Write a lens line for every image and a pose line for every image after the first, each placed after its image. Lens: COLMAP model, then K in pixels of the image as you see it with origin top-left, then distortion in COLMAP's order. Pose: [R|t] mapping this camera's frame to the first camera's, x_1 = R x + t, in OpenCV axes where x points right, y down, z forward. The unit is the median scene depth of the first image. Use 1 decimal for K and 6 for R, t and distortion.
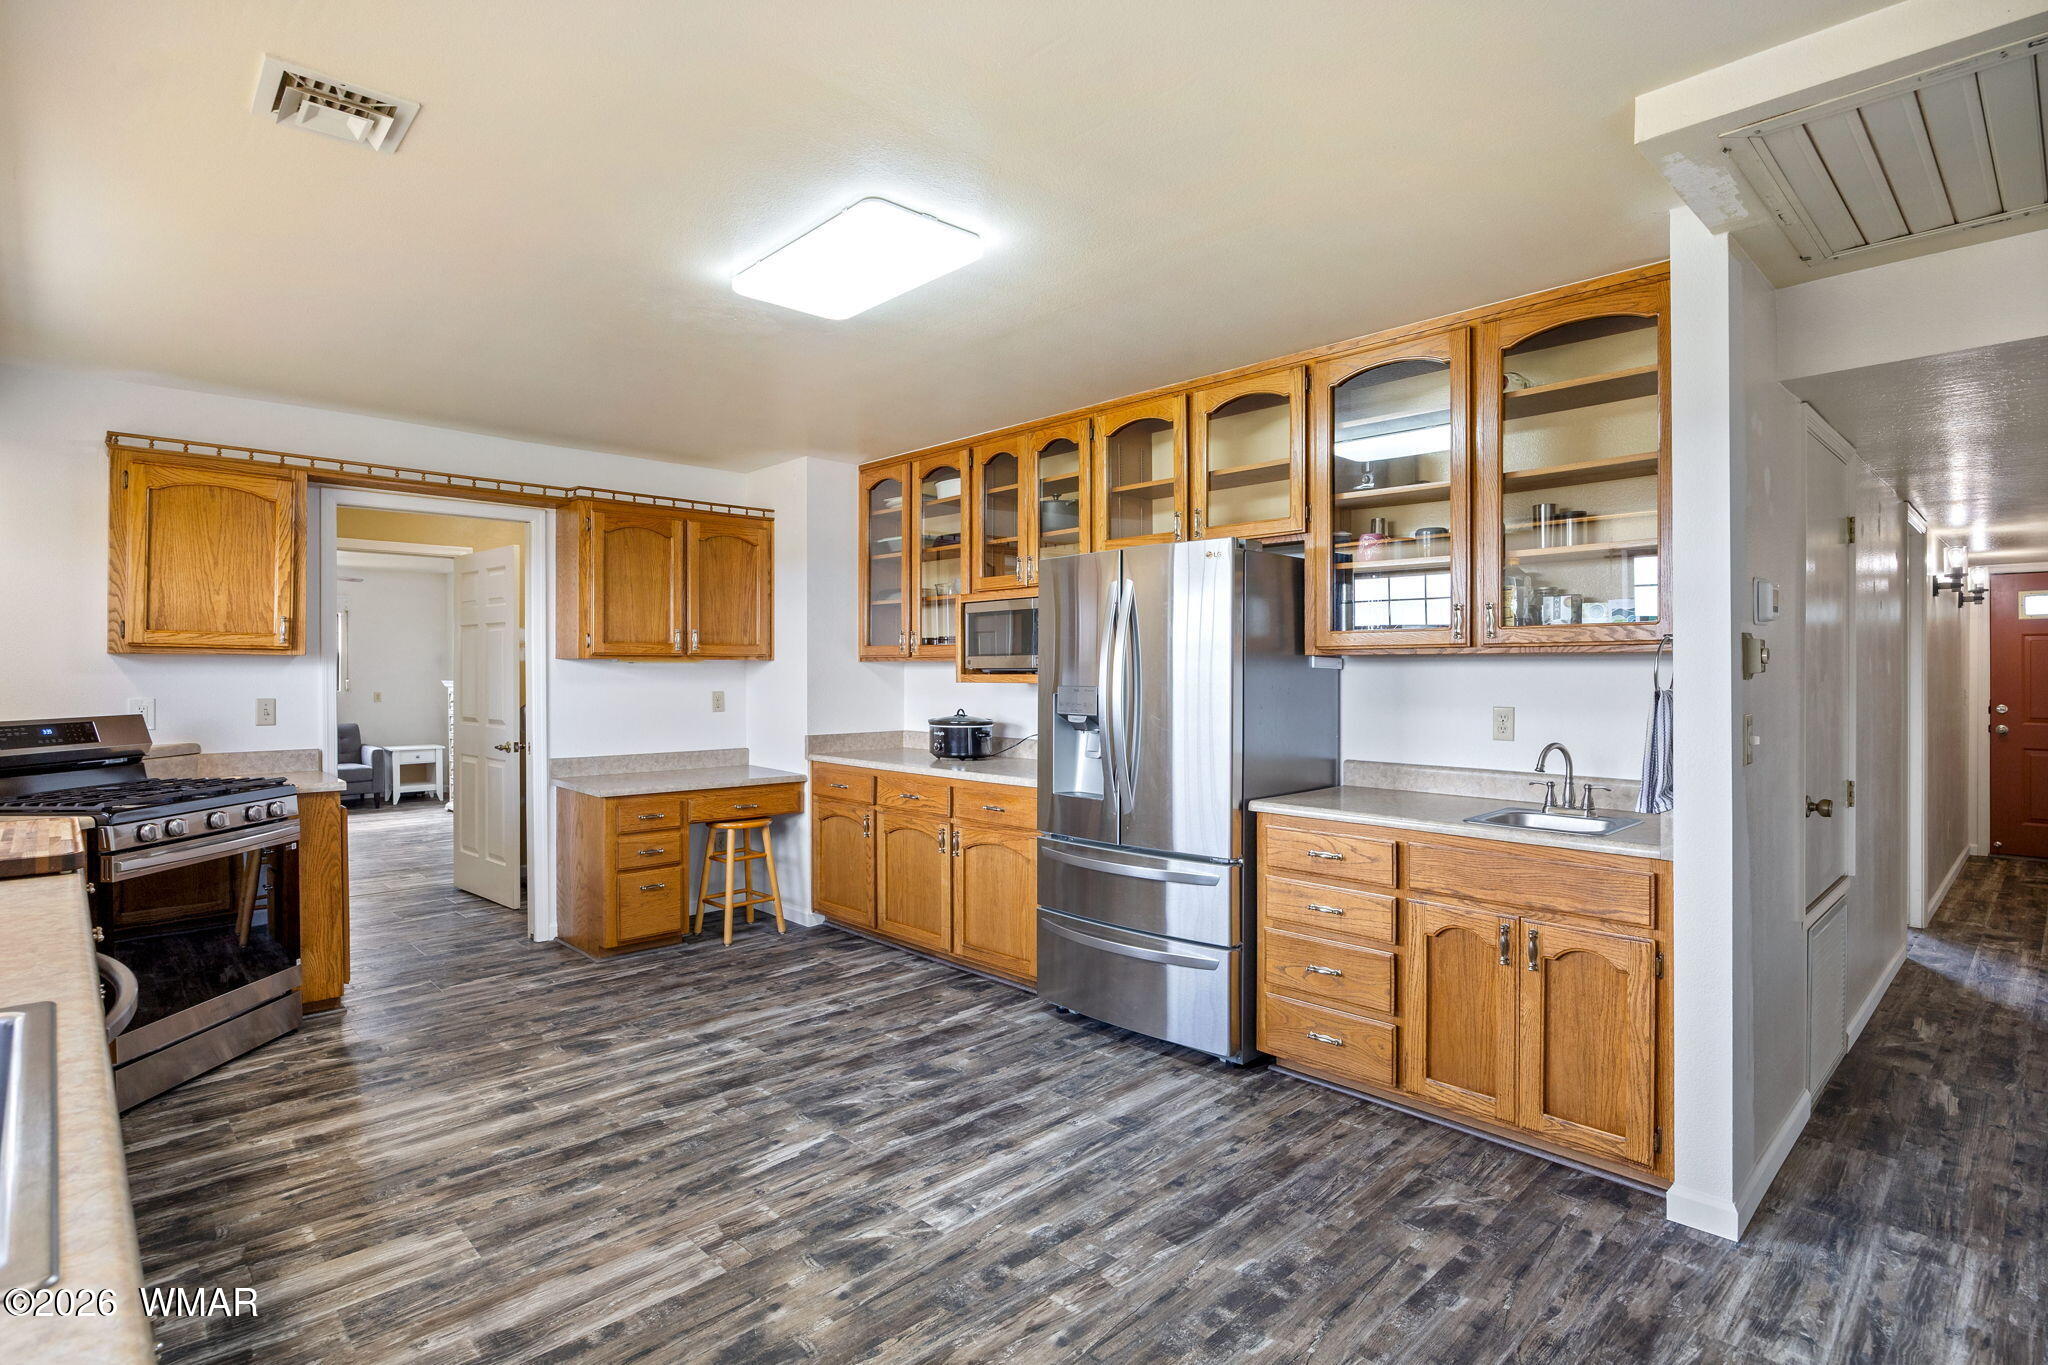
lens RADIAL K [[1018.4, 0, 1023.5], [0, 1018.4, 677.8], [0, 0, 1]] dist [-0.017312, 0.000144]
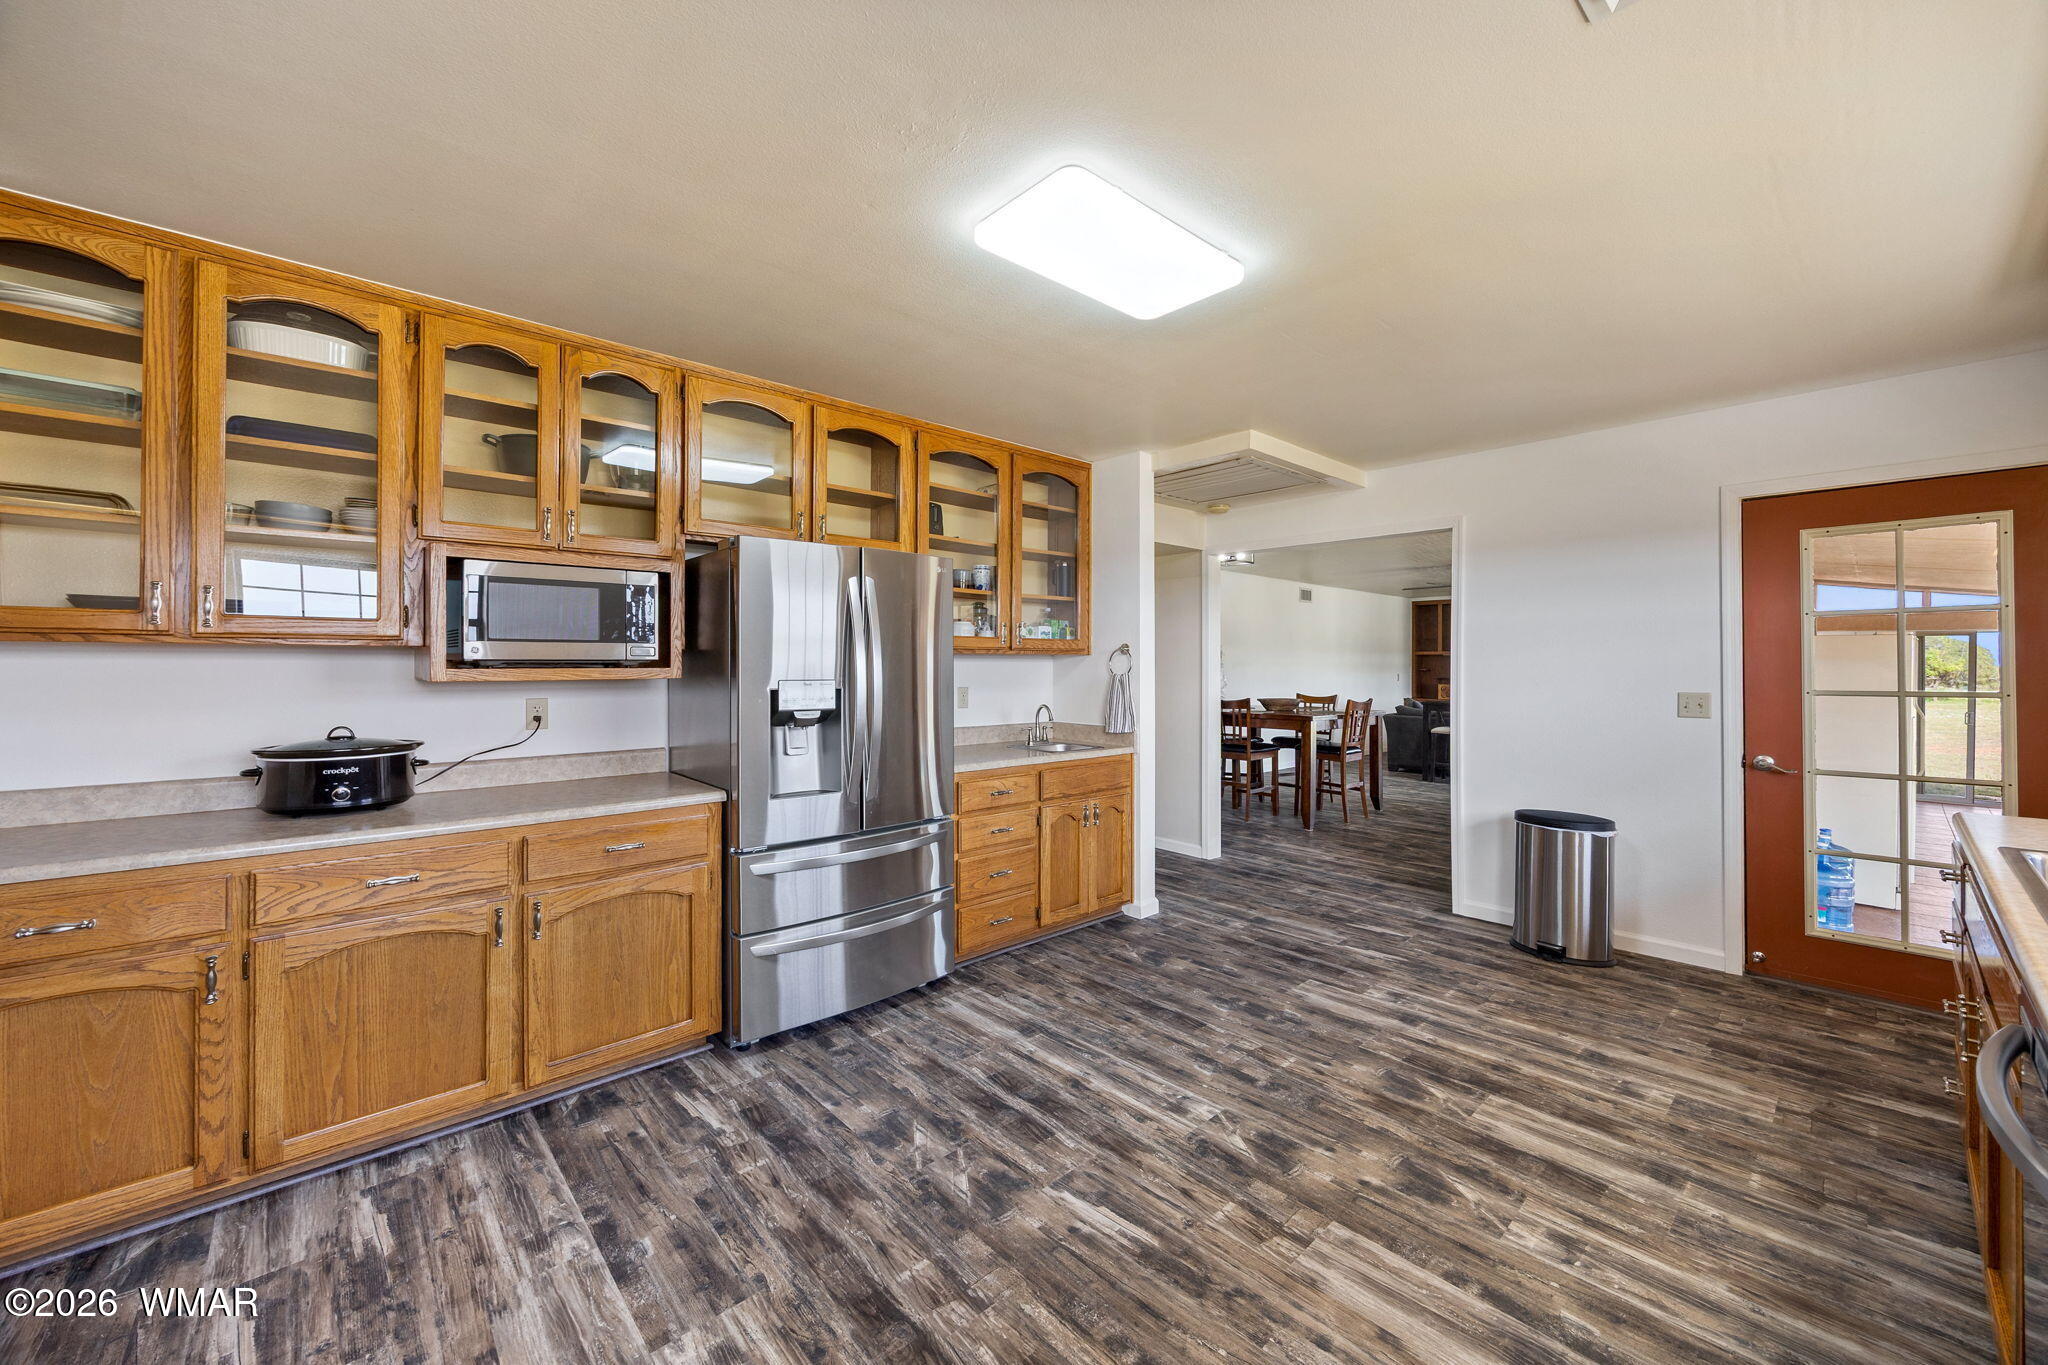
lens RADIAL K [[796.3, 0, 1022.6], [0, 796.3, 664.7], [0, 0, 1]] dist [-0.003581, 0.000260]
pose [[0.019206, -0.001406, 0.999815, -0.861866], [0.006307, 0.999979, 0.001285, -0.007605], [-0.999796, 0.006281, 0.019215, 0.984945]]
